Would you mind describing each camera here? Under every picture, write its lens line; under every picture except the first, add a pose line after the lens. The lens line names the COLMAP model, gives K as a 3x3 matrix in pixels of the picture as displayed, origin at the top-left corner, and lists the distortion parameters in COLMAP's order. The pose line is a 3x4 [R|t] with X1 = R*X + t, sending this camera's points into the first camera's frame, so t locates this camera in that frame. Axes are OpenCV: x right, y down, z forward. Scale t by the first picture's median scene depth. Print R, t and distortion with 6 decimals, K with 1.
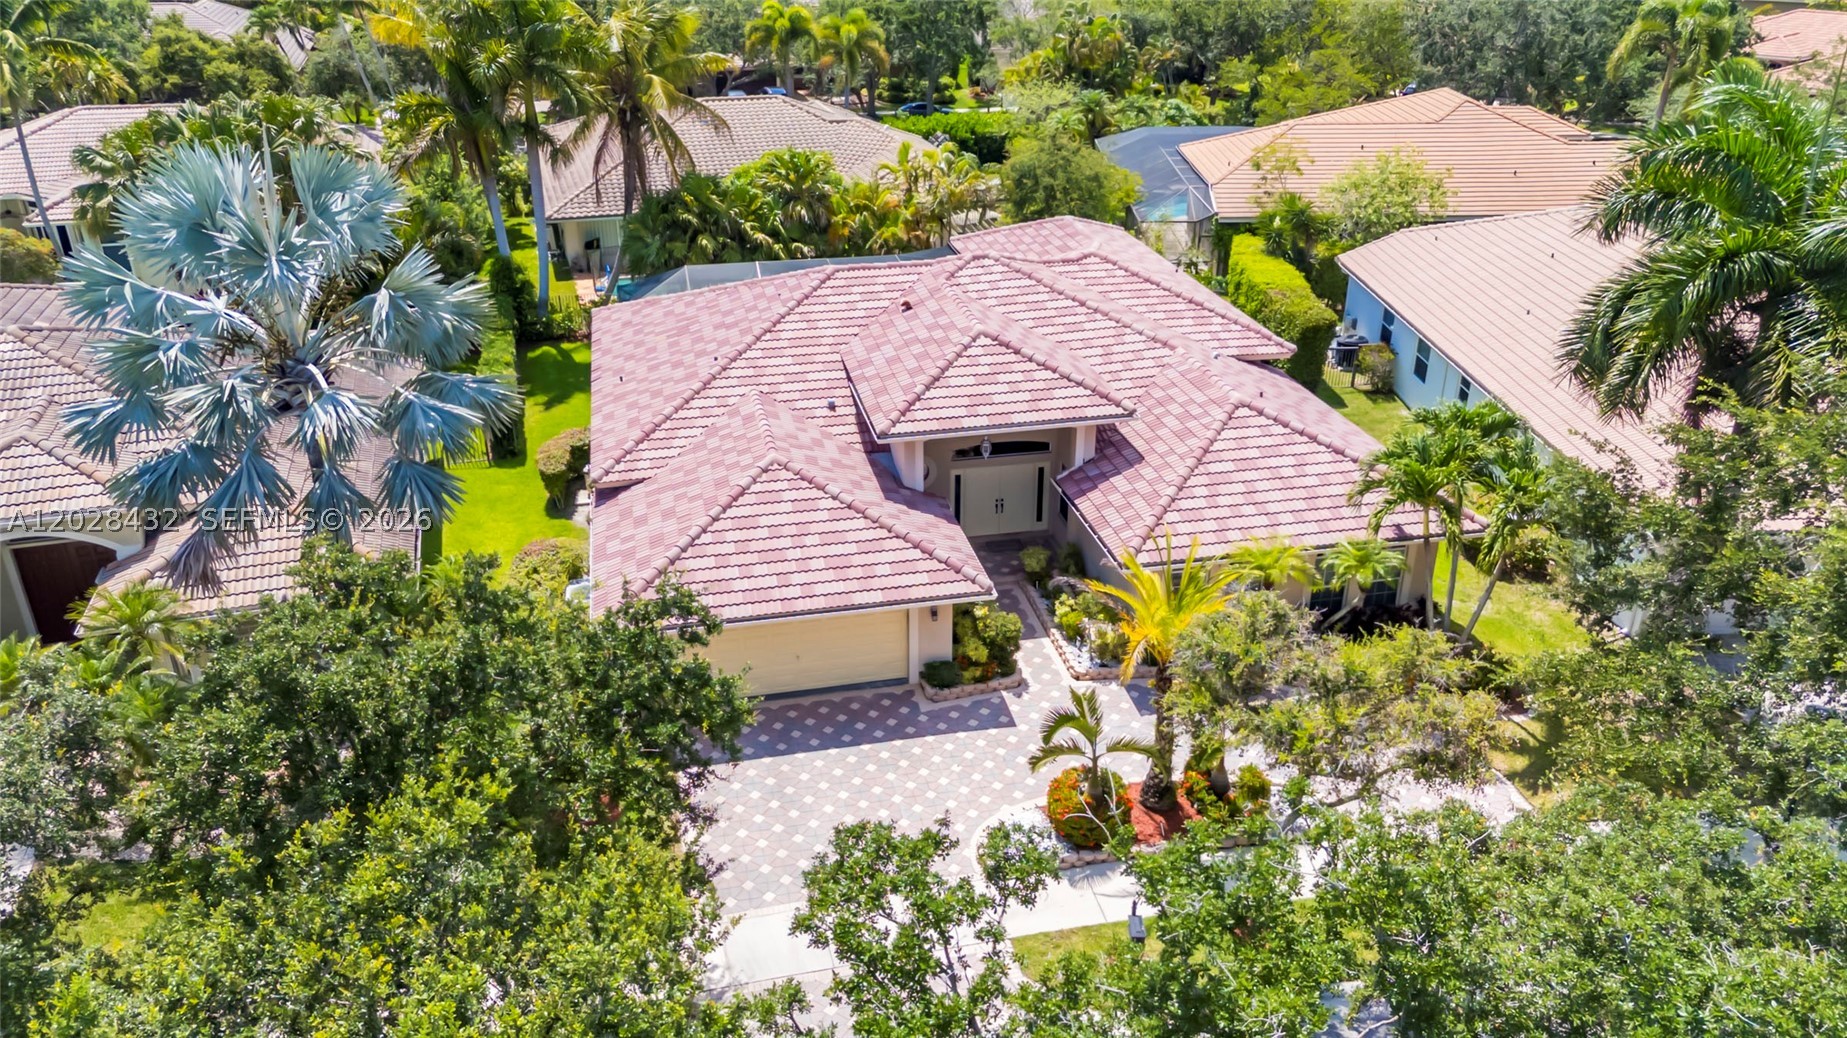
lens RADIAL K [[1369.5, 0, 921.1], [0, 1369.5, 522.6], [0, 0, 1]] dist [0.070960, 0.004837]
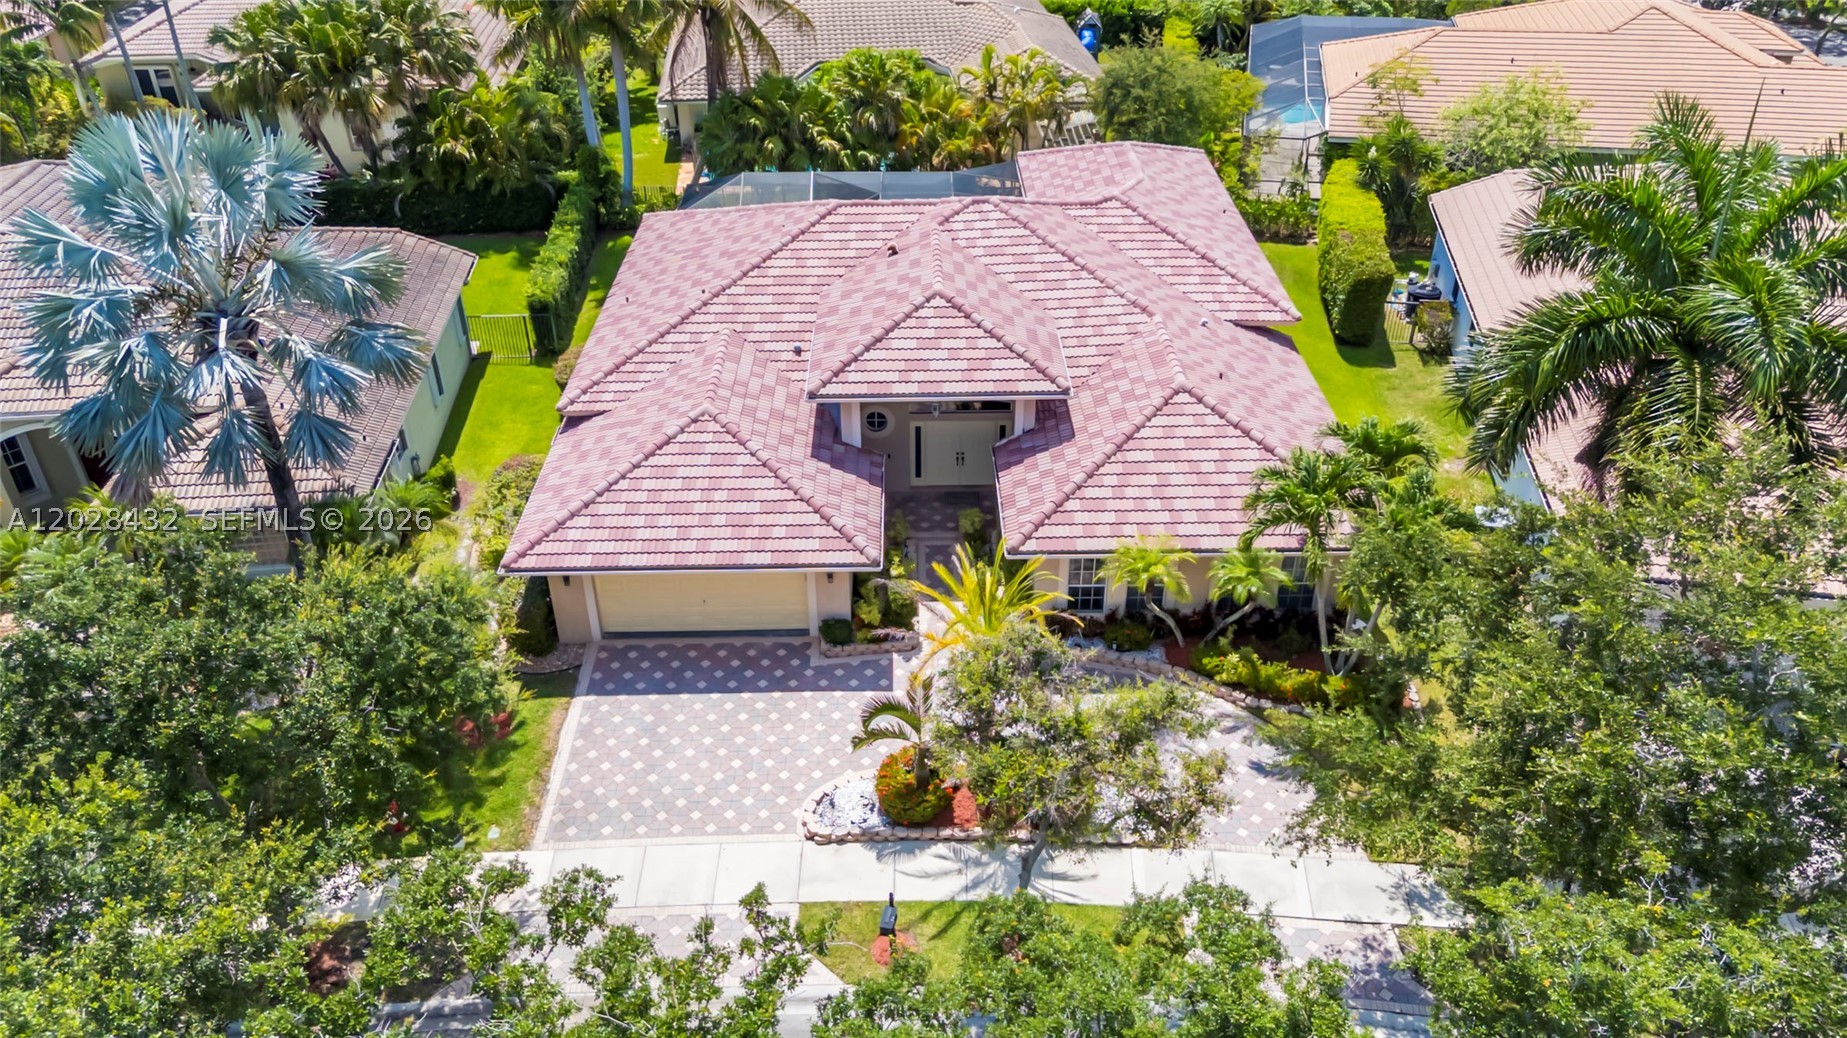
lens RADIAL K [[1369.5, 0, 924.0], [0, 1369.5, 516.5], [0, 0, 1]] dist [0.070960, 0.004837]
pose [[0.979833, 0.104261, -0.170461, 0.231088], [-0.083095, 0.988426, 0.126919, -0.106906], [0.181721, -0.110195, 0.977156, -0.006322]]
